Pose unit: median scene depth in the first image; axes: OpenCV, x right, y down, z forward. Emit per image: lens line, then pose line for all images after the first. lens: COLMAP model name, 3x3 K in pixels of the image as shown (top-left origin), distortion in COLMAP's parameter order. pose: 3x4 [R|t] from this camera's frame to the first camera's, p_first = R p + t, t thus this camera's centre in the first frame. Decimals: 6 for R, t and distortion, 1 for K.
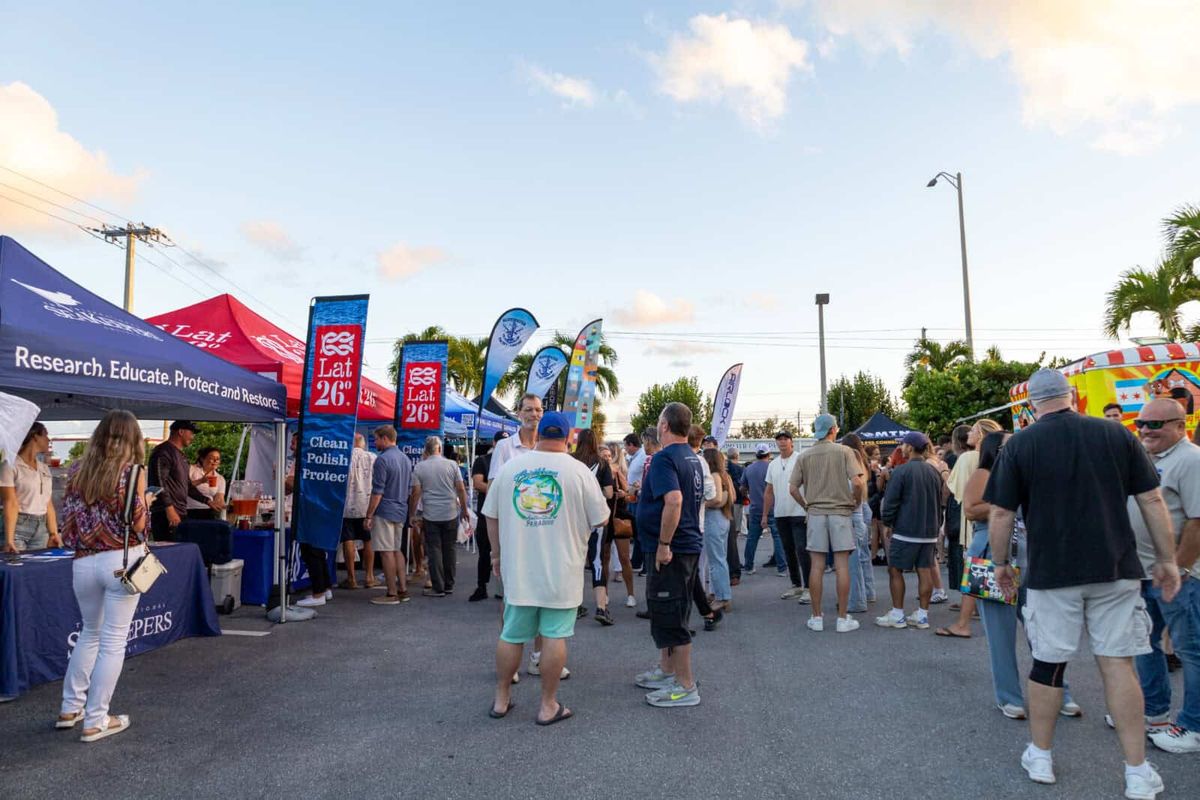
lens RADIAL K [[771.1, 0, 600.8], [0, 771.1, 406.4], [0, 0, 1]] dist [0.003074, 0.000026]
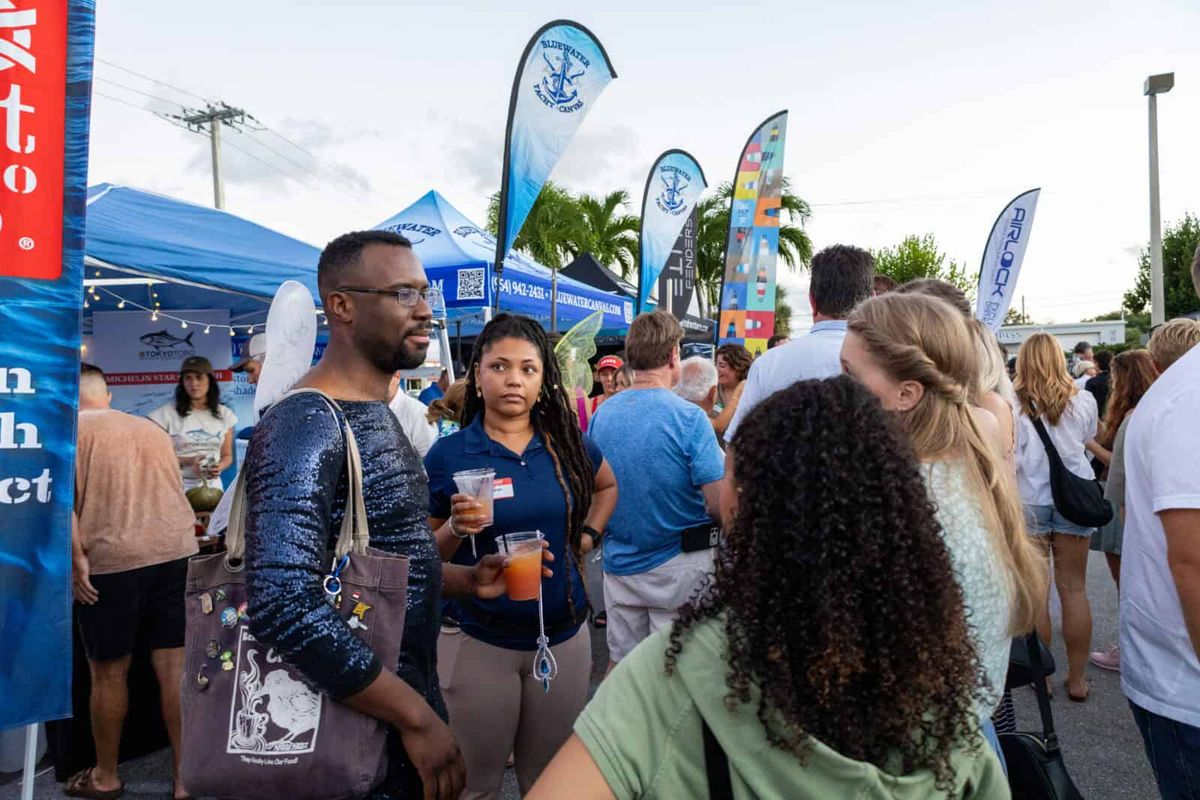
lens RADIAL K [[779.9, 0, 601.6], [0, 779.9, 392.4], [0, 0, 1]] dist [0.001413, -0.001767]
pose [[0.972812, -0.028828, -0.229794, -0.004435], [0.052894, 0.993654, 0.099267, 0.017497], [0.225474, -0.108722, 0.968164, 0.276600]]
